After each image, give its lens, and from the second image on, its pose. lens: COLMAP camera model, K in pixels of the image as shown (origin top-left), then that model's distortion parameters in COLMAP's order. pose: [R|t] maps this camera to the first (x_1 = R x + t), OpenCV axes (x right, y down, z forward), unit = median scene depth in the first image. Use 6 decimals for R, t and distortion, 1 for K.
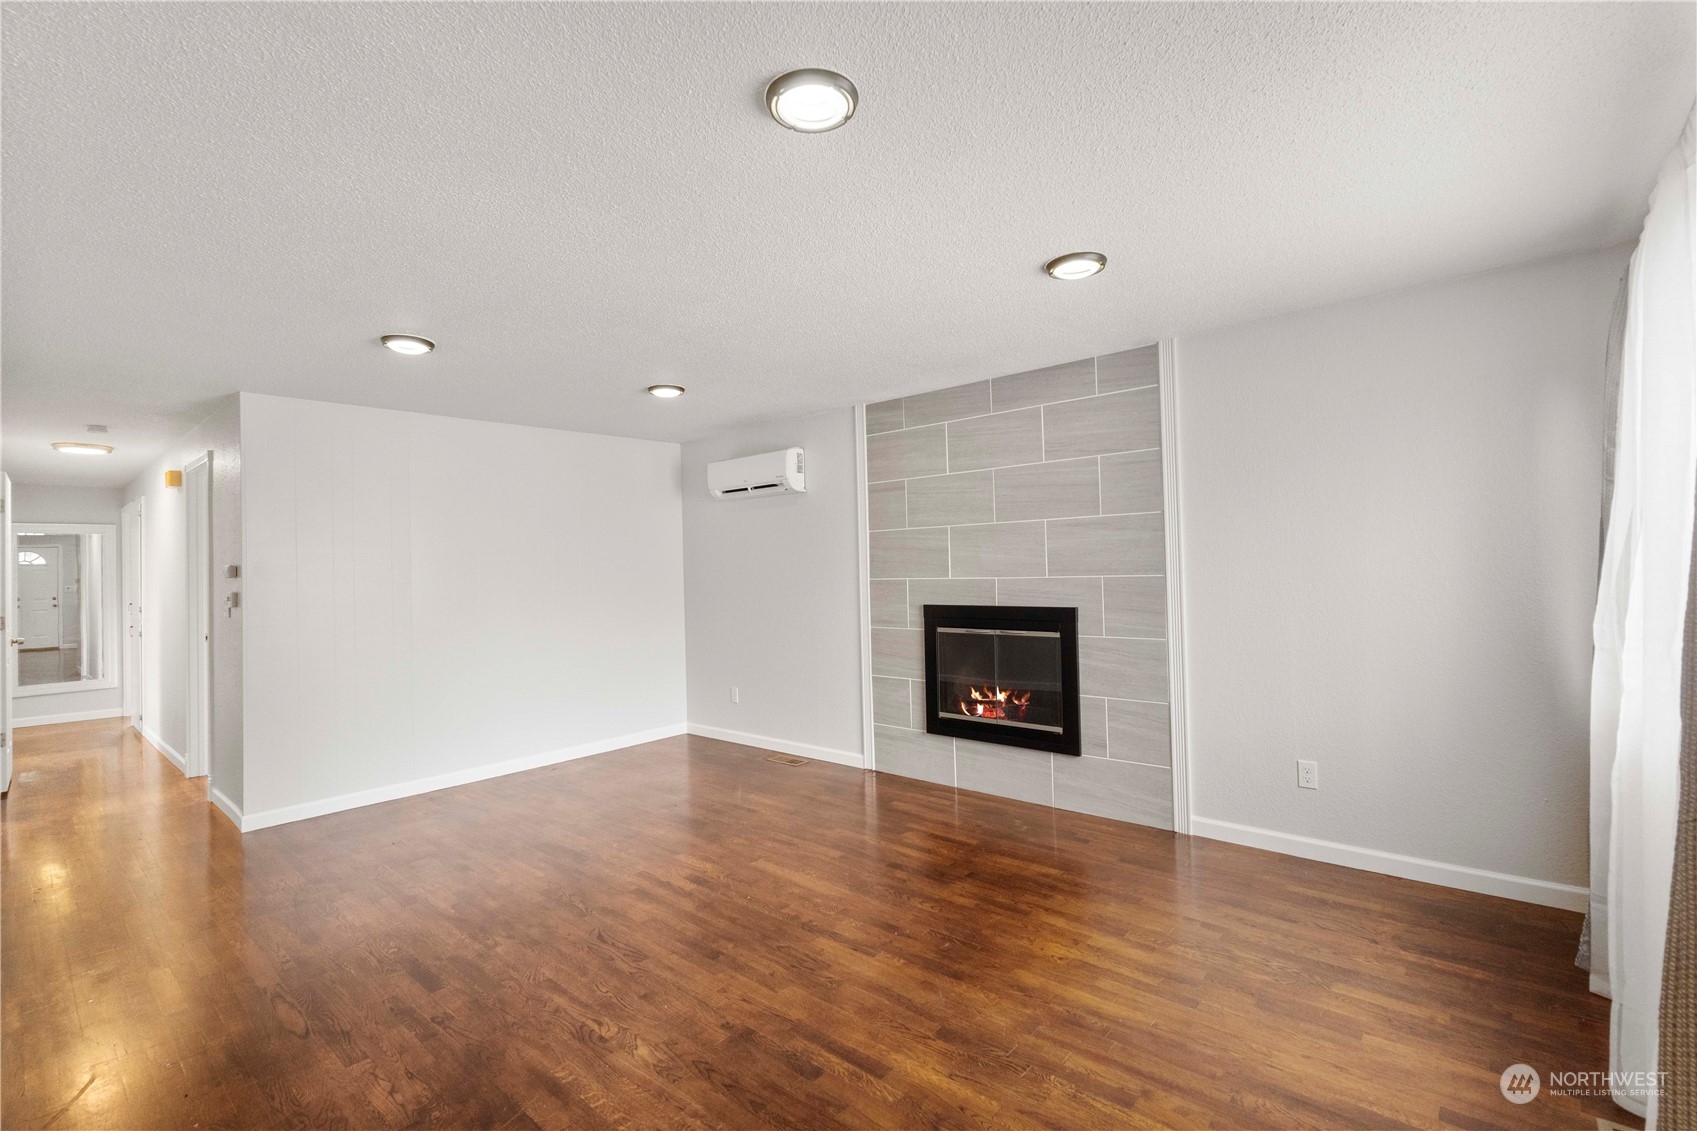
lens RADIAL K [[774.3, 0, 852.0], [0, 774.3, 552.7], [0, 0, 1]] dist [-0.002205, -0.000601]
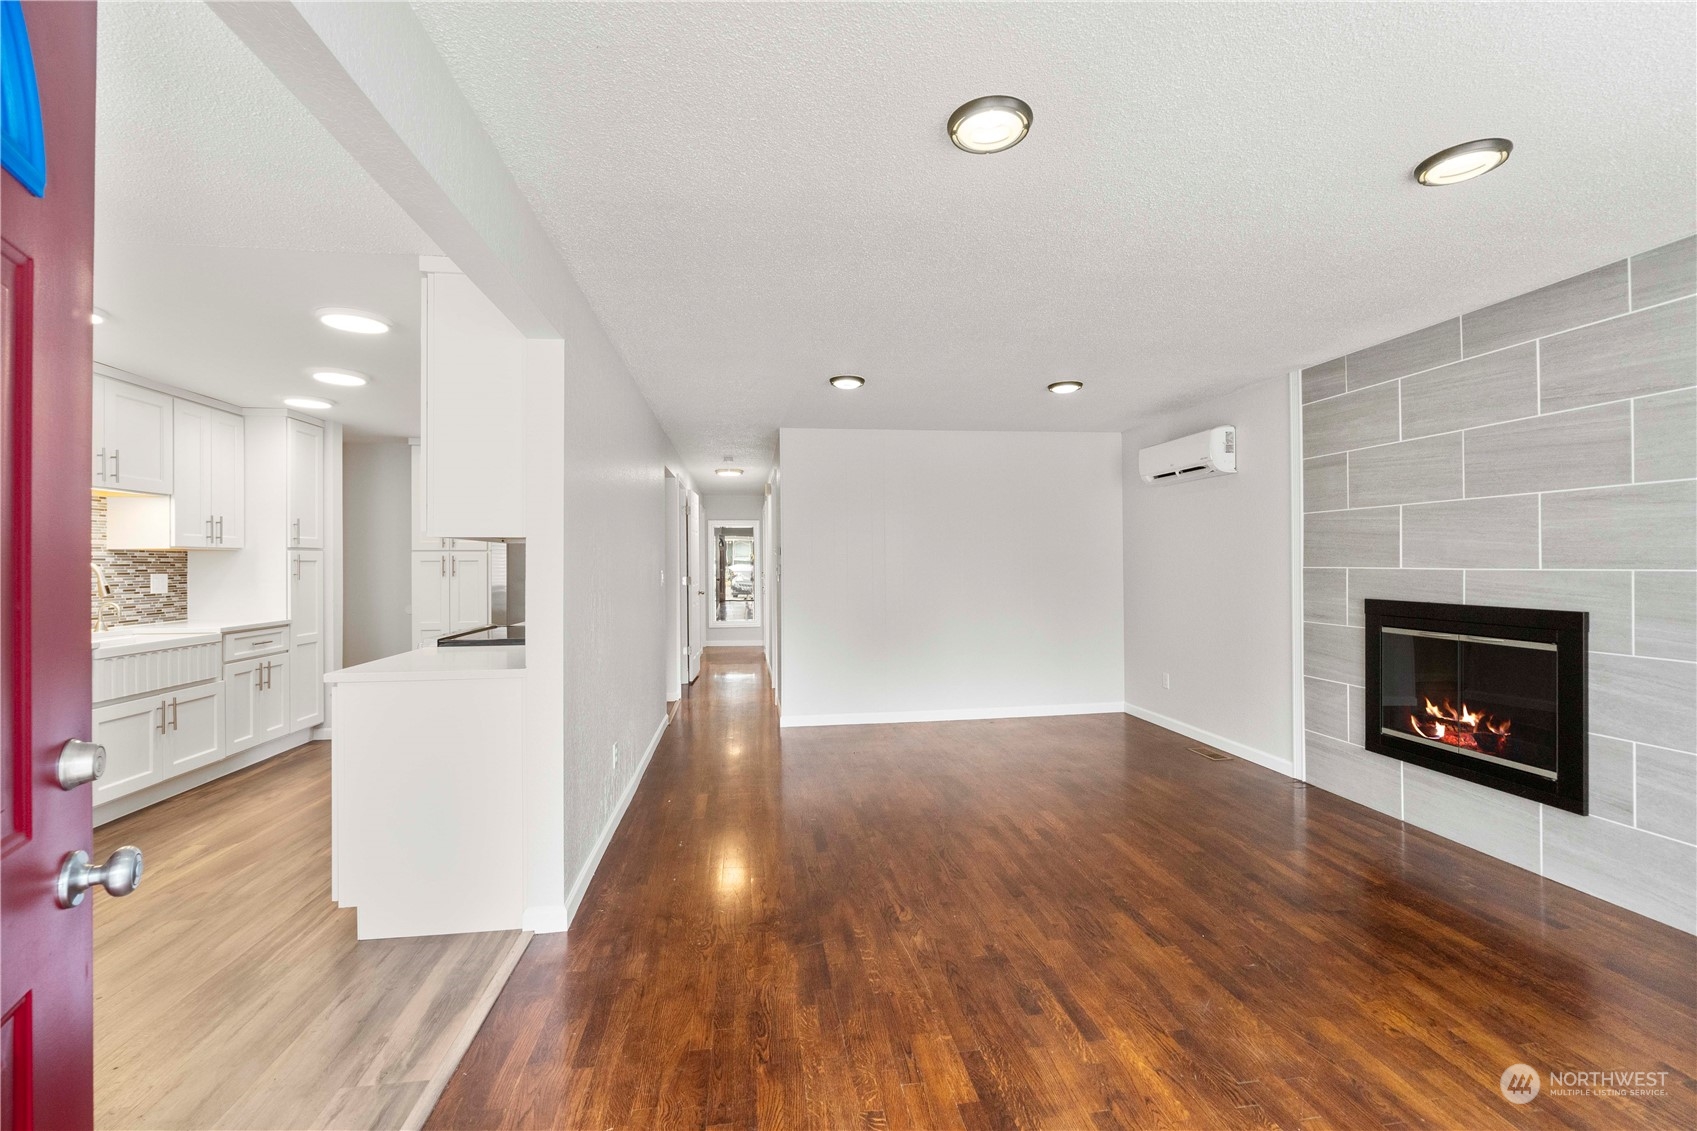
lens RADIAL K [[728.4, 0, 837.6], [0, 728.4, 556.4], [0, 0, 1]] dist [-0.002293, -0.000646]
pose [[0.754113, 0.016226, -0.656544, 0.209318], [-0.000742, 0.999715, 0.023855, 0.002729], [0.656744, -0.017502, 0.753911, 0.026386]]
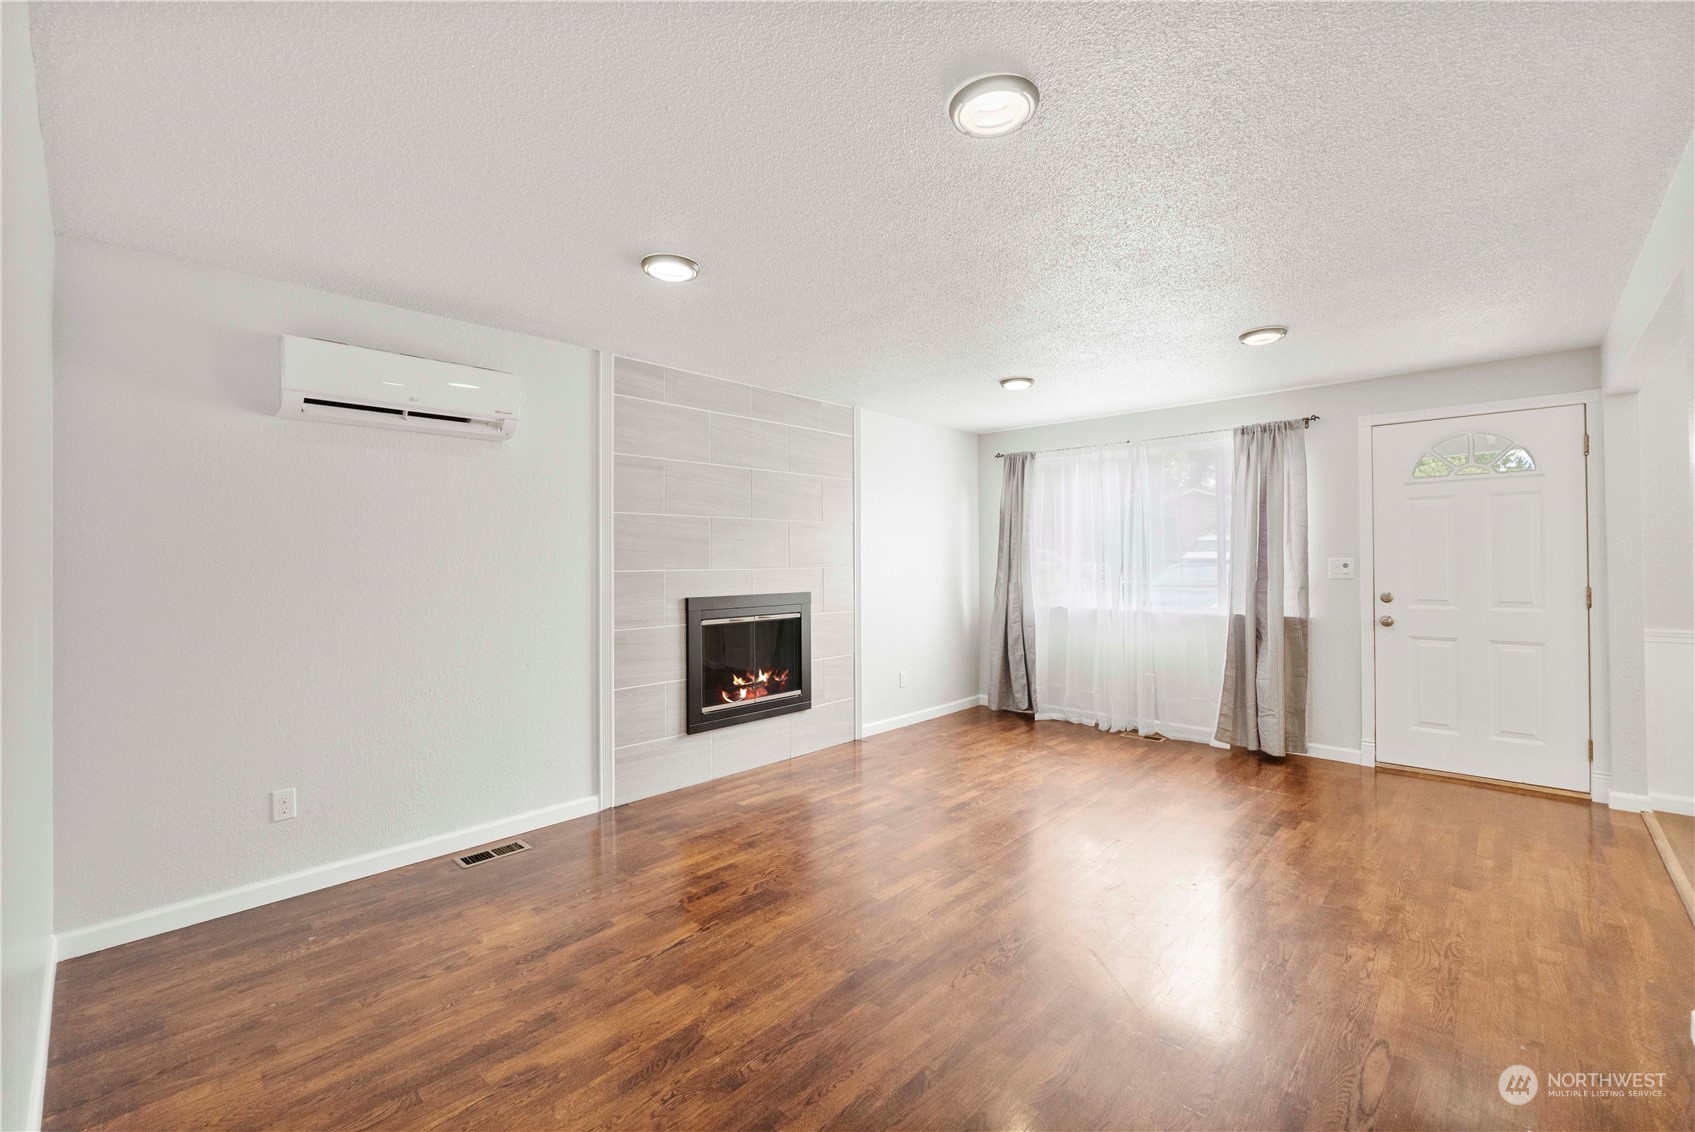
lens RADIAL K [[719.1, 0, 850.9], [0, 719.1, 558.1], [0, 0, 1]] dist [-0.001391, -0.000222]
pose [[0.016840, 0.027252, 0.999487, -0.899685], [-0.014079, 0.999536, -0.027016, 0.046119], [-0.999759, -0.013616, 0.017216, 0.920448]]
